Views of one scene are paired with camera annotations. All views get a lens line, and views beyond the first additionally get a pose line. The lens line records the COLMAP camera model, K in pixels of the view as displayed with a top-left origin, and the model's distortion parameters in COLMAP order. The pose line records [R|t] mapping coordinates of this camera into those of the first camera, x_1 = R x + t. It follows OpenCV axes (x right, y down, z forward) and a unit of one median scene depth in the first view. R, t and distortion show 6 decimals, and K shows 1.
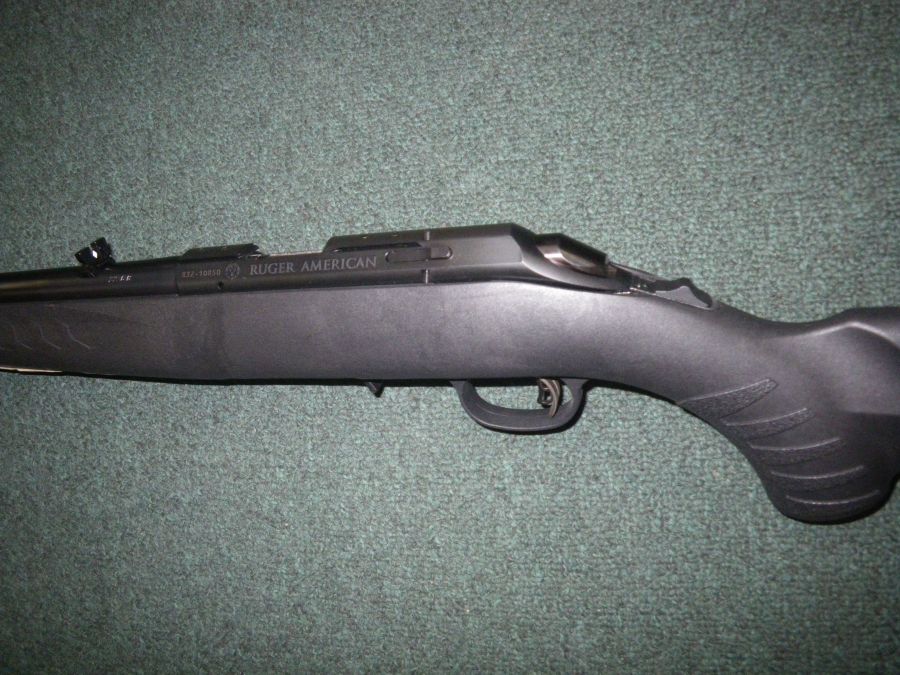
lens RADIAL K [[749.0, 0, 457.2], [0, 749.0, 338.8], [0, 0, 1]] dist [-0.161562, 0.103762]
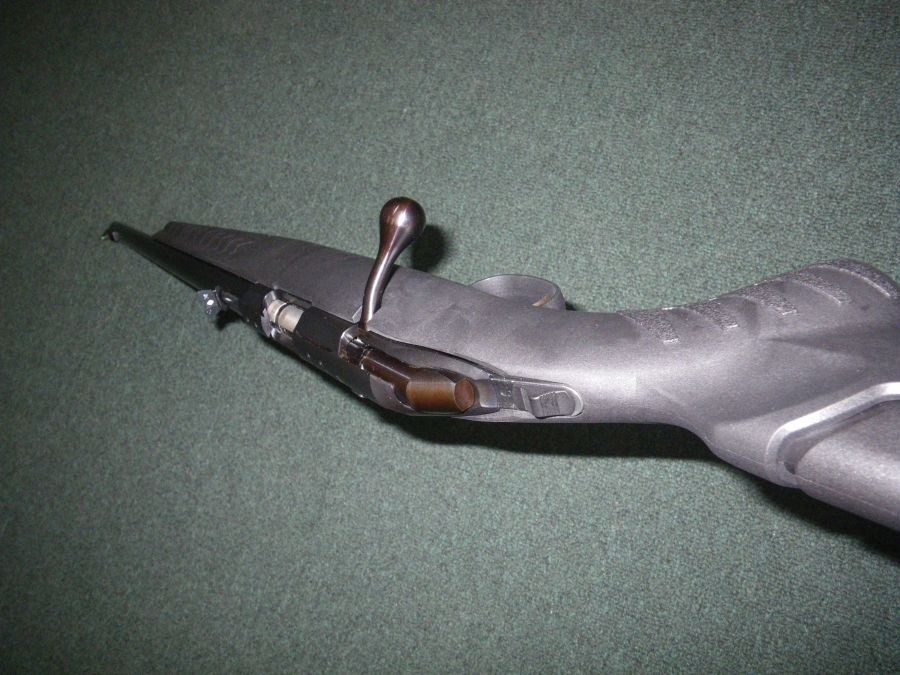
lens RADIAL K [[749.0, 0, 450.8], [0, 749.0, 336.4], [0, 0, 1]] dist [-0.161562, 0.103762]
pose [[0.907463, 0.334431, -0.254297, 0.018303], [-0.342192, 0.939519, 0.014464, -0.091793], [0.243754, 0.073893, 0.967018, -0.472295]]
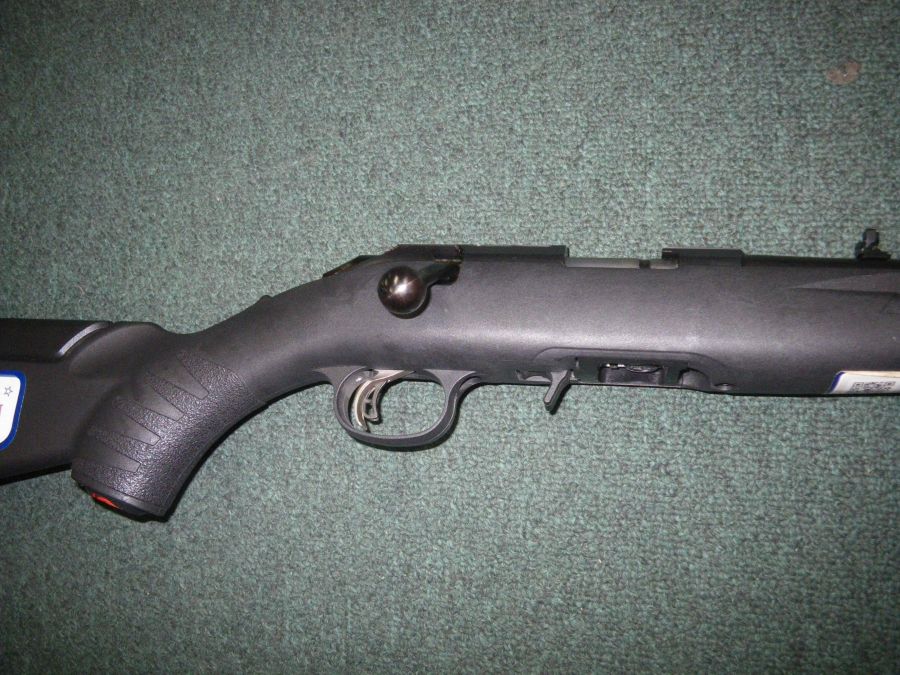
lens RADIAL K [[749.0, 0, 456.5], [0, 749.0, 336.2], [0, 0, 1]] dist [-0.161562, 0.103762]
pose [[0.997375, 0.071468, -0.011677, -0.472848], [-0.071661, 0.997284, -0.017029, 0.248646], [0.010428, 0.017821, 0.999787, 0.112959]]
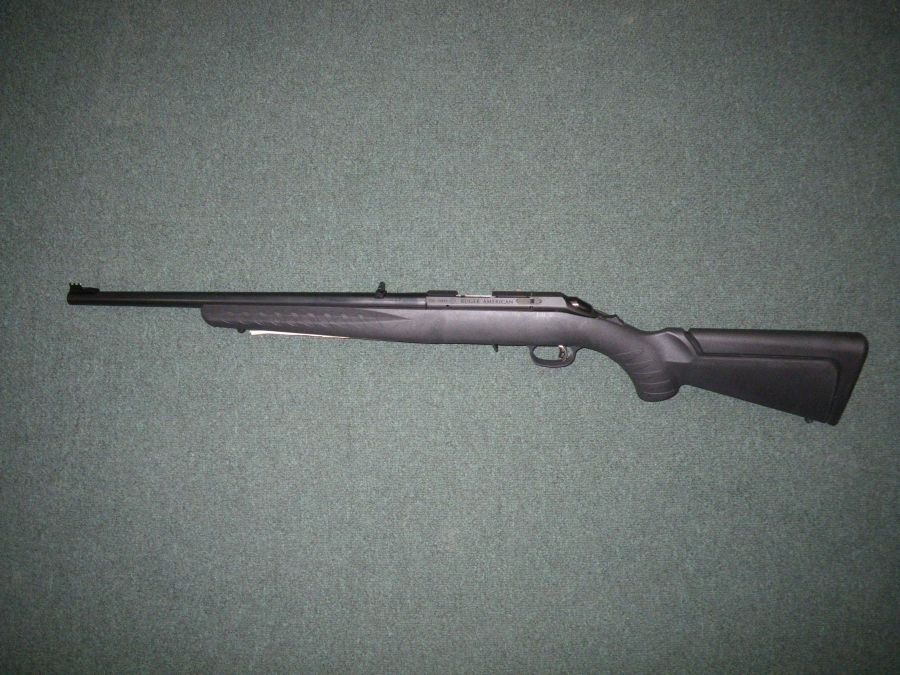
lens RADIAL K [[749.0, 0, 452.0], [0, 749.0, 340.1], [0, 0, 1]] dist [-0.161562, 0.103762]
pose [[0.976548, 0.054107, 0.208388, -0.743294], [-0.047549, 0.998207, -0.036357, 0.125381], [-0.209982, 0.025595, 0.977370, -1.397437]]
